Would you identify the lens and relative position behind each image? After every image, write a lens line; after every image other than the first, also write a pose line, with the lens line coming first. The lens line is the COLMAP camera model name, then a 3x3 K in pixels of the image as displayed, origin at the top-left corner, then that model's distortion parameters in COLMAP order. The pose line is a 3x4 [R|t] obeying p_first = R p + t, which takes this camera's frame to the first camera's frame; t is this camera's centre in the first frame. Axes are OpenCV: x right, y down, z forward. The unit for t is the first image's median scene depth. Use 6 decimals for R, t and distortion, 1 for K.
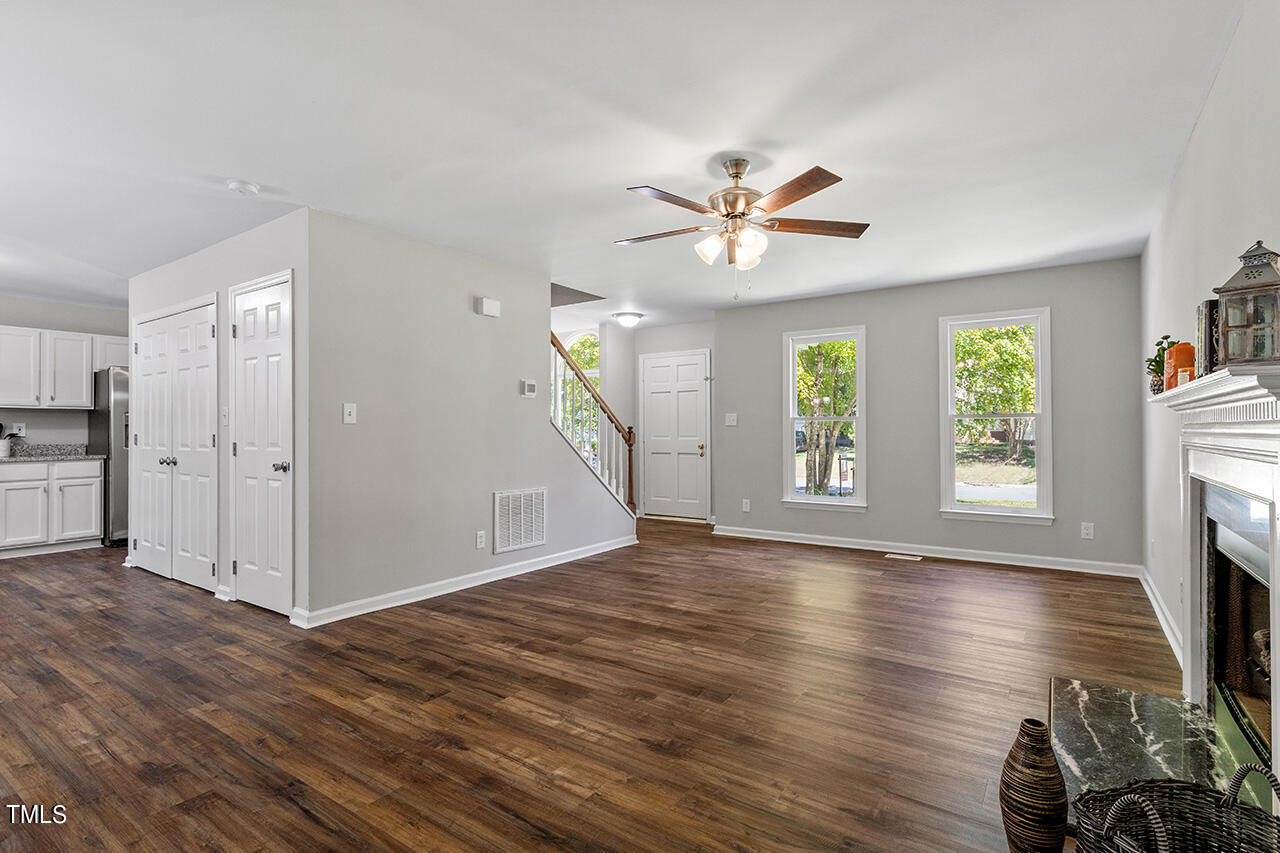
lens RADIAL K [[619.2, 0, 634.9], [0, 619.2, 424.1], [0, 0, 1]] dist [0.001632, -0.000123]
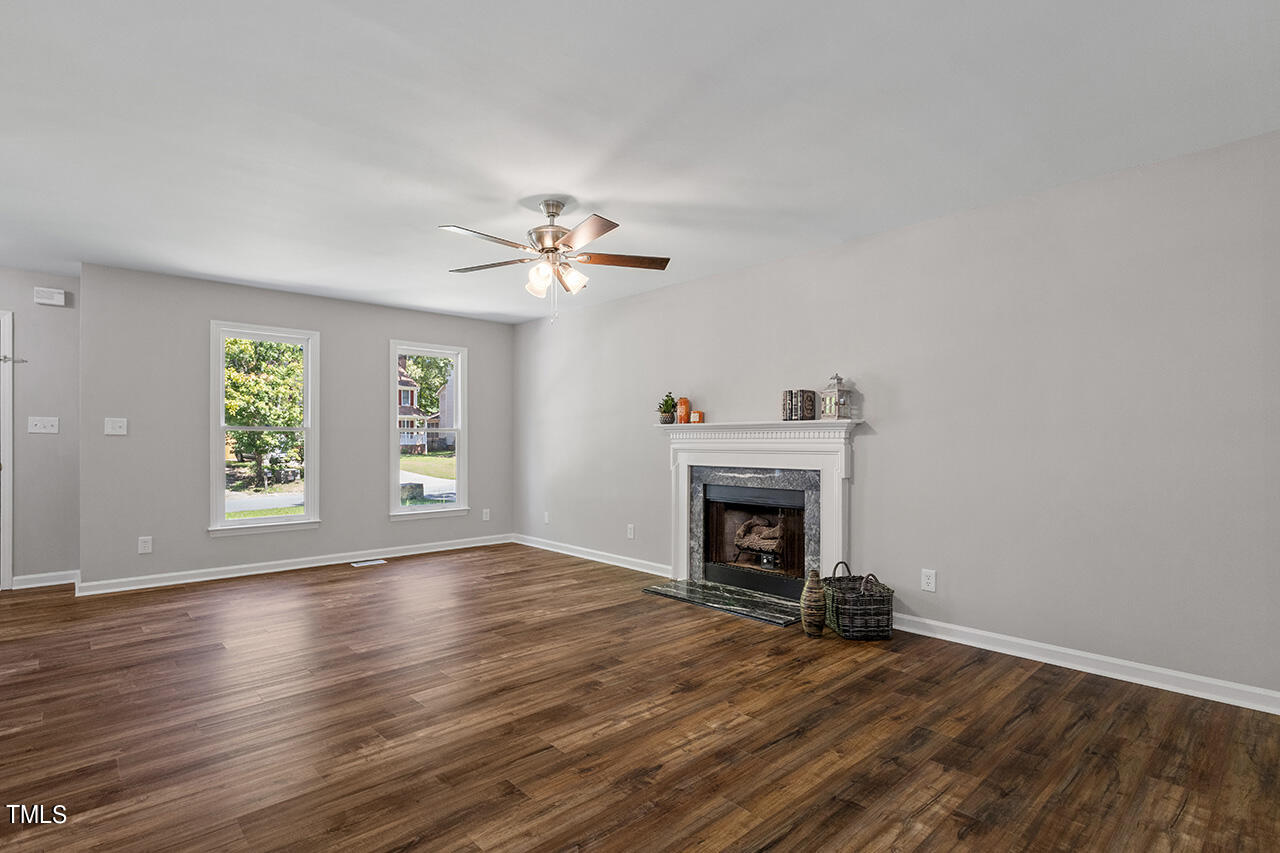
lens RADIAL K [[623.5, 0, 640.1], [0, 623.5, 439.7], [0, 0, 1]] dist [0.001562, 0.000213]
pose [[0.214462, 0.004937, 0.976720, -0.912393], [-0.010631, 0.999940, -0.002720, 0.008315], [-0.976675, -0.009800, 0.214501, 0.603842]]
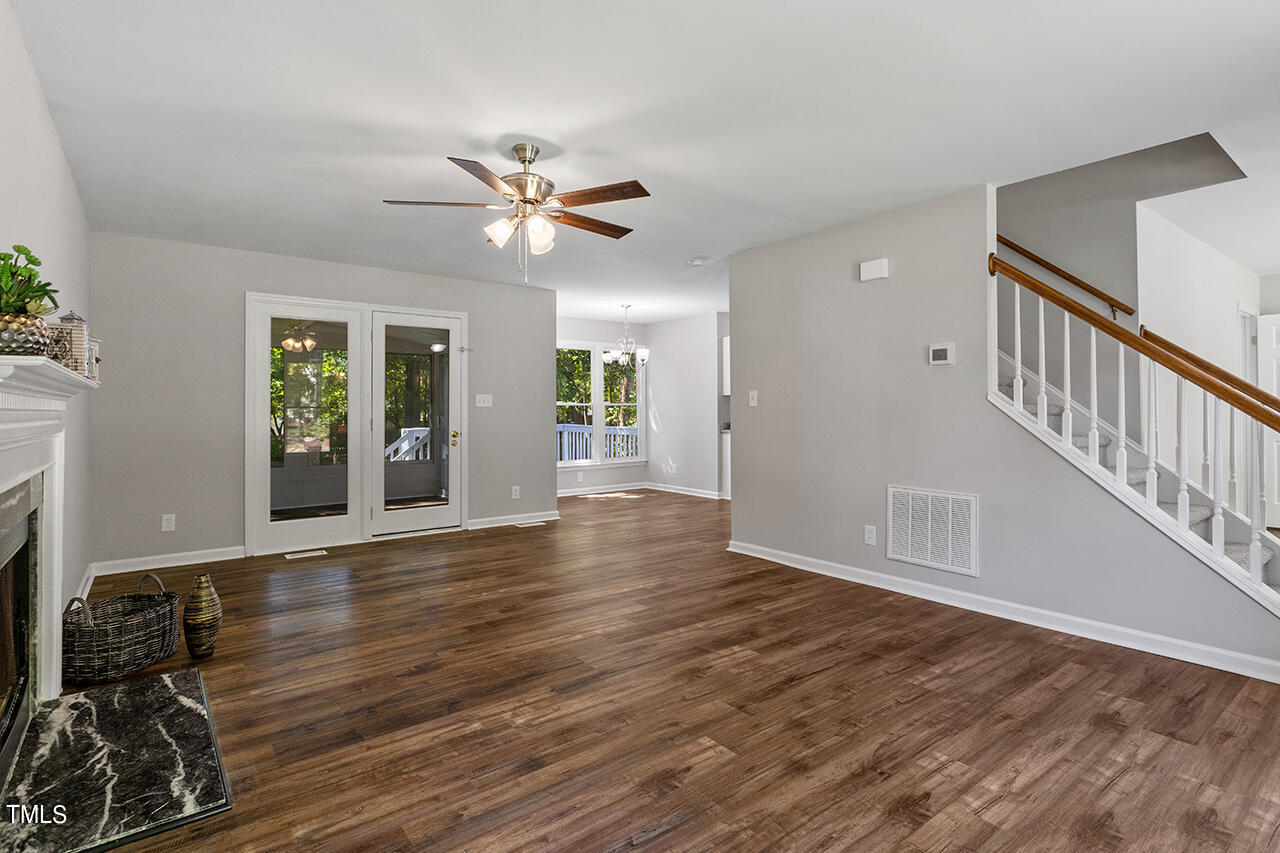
lens RADIAL K [[634.1, 0, 660.0], [0, 634.1, 403.1], [0, 0, 1]] dist [0.000573, -0.000047]
pose [[-0.281237, -0.008965, -0.959597, 1.097344], [0.014244, 0.999807, -0.013515, 0.009416], [0.959533, -0.017469, -0.281055, 1.505353]]
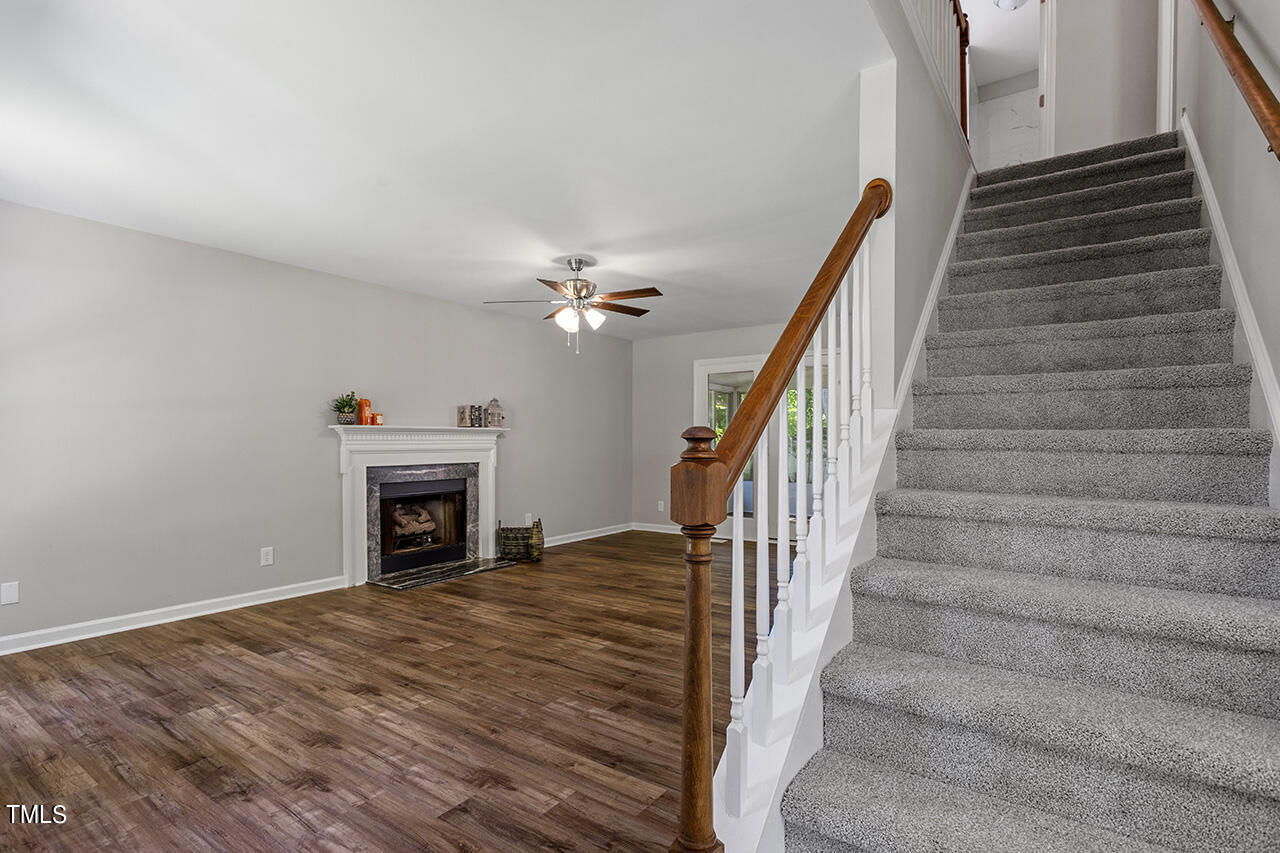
lens RADIAL K [[629.7, 0, 627.6], [0, 629.7, 434.4], [0, 0, 1]] dist [-0.000222, -0.000641]
pose [[-0.999894, 0.003643, 0.014073, 0.023255], [0.003348, 0.999775, -0.020933, 0.021735], [-0.014146, -0.020884, -0.999682, 2.529582]]
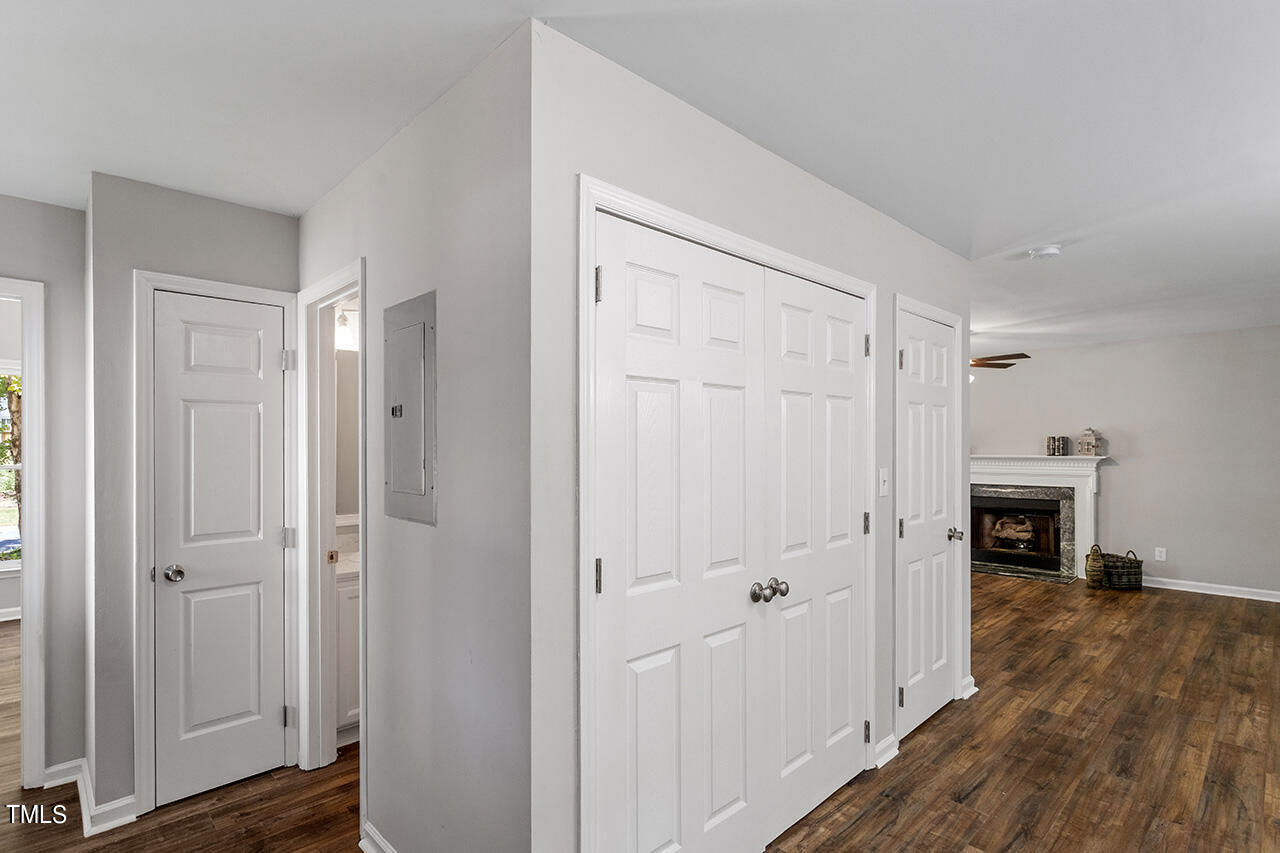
lens RADIAL K [[631.3, 0, 636.2], [0, 631.3, 444.6], [0, 0, 1]] dist [0.002077, -0.000308]
pose [[0.188490, 0.000847, 0.982075, -1.937364], [-0.006694, 0.999978, 0.000422, -0.072875], [-0.982052, -0.006654, 0.188491, 1.601995]]
